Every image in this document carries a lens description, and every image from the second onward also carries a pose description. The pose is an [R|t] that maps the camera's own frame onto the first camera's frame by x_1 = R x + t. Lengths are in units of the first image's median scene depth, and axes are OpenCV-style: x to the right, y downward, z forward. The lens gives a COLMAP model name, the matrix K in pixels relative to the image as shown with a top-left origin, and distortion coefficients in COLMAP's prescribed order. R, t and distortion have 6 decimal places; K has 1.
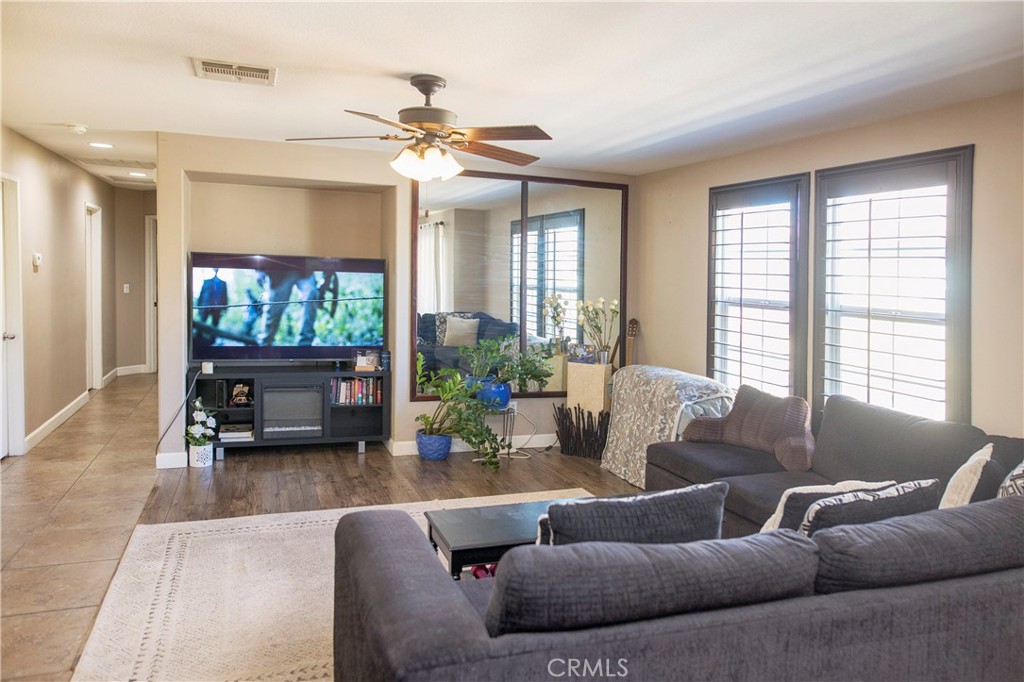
lens RADIAL K [[715.1, 0, 518.1], [0, 715.1, 332.7], [0, 0, 1]] dist [-0.056174, 0.054104]
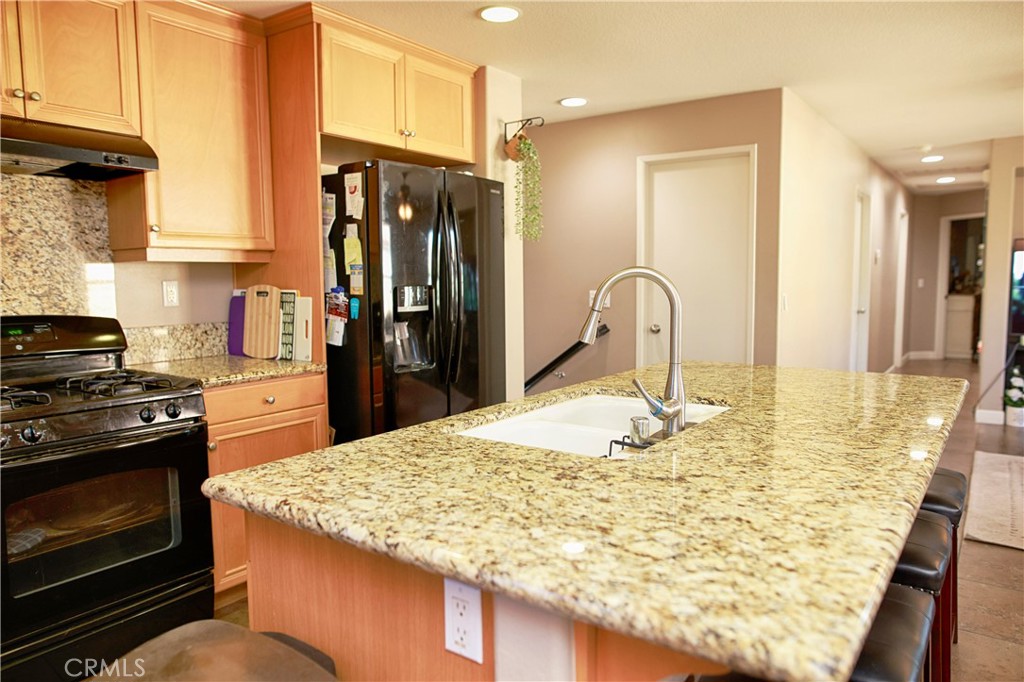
lens RADIAL K [[715.1, 0, 518.1], [0, 715.1, 332.7], [0, 0, 1]] dist [-0.056174, 0.054104]
pose [[0.571559, 0.028491, -0.820066, 0.016708], [-0.043818, 0.999031, 0.004169, 0.069160], [0.819390, 0.033551, 0.572253, -0.305057]]
